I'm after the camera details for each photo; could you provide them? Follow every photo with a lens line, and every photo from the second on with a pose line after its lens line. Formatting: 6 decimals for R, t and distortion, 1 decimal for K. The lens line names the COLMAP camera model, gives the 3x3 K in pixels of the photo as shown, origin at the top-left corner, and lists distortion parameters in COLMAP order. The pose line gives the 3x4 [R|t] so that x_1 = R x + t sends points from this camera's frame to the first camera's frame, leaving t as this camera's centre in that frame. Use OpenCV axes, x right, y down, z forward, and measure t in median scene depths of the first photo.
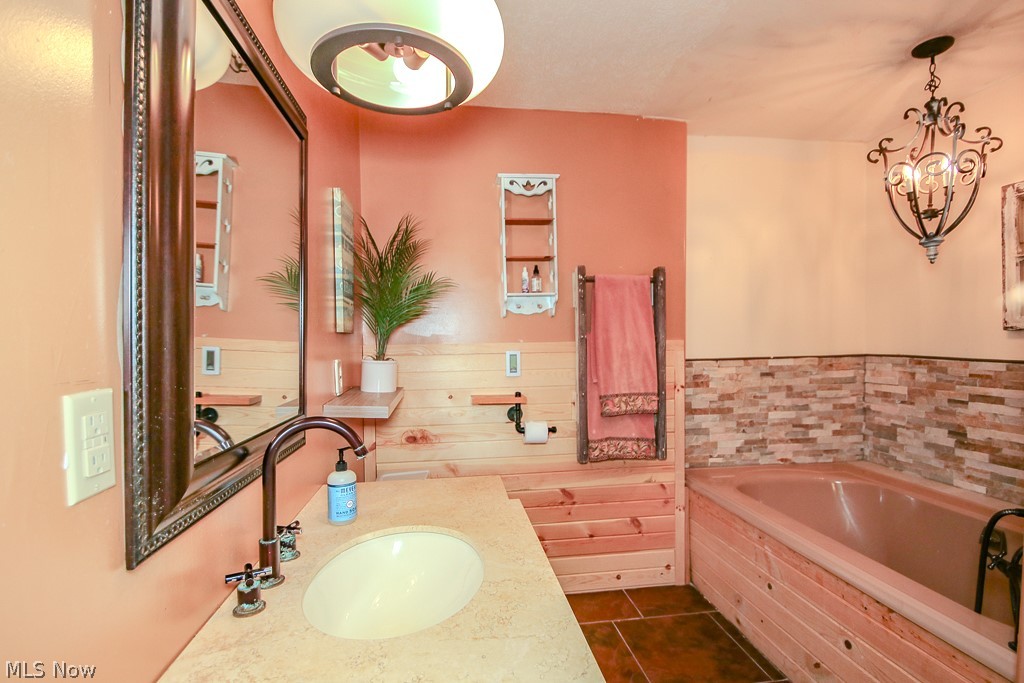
lens RADIAL K [[479.0, 0, 513.2], [0, 479.0, 341.7], [0, 0, 1]] dist [0.023957, -0.018530]
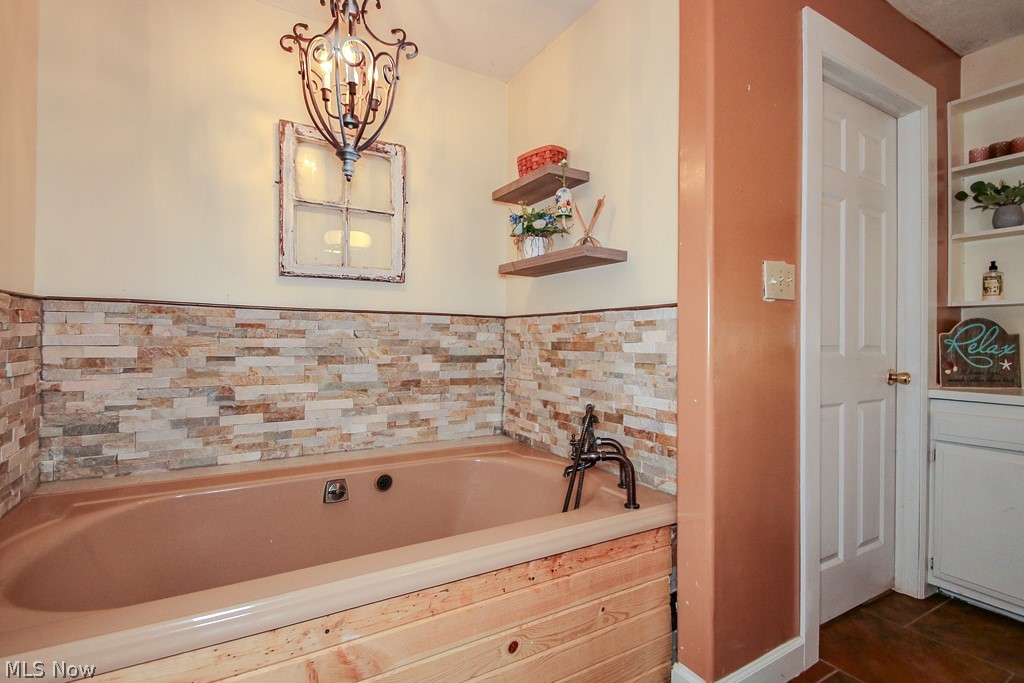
lens RADIAL K [[479.0, 0, 513.2], [0, 479.0, 341.7], [0, 0, 1]] dist [0.023957, -0.018530]
pose [[-0.382215, -0.001069, 0.924073, -0.009439], [-0.003971, 0.999992, -0.000486, 0.093331], [-0.924065, -0.003856, -0.382216, 0.846949]]
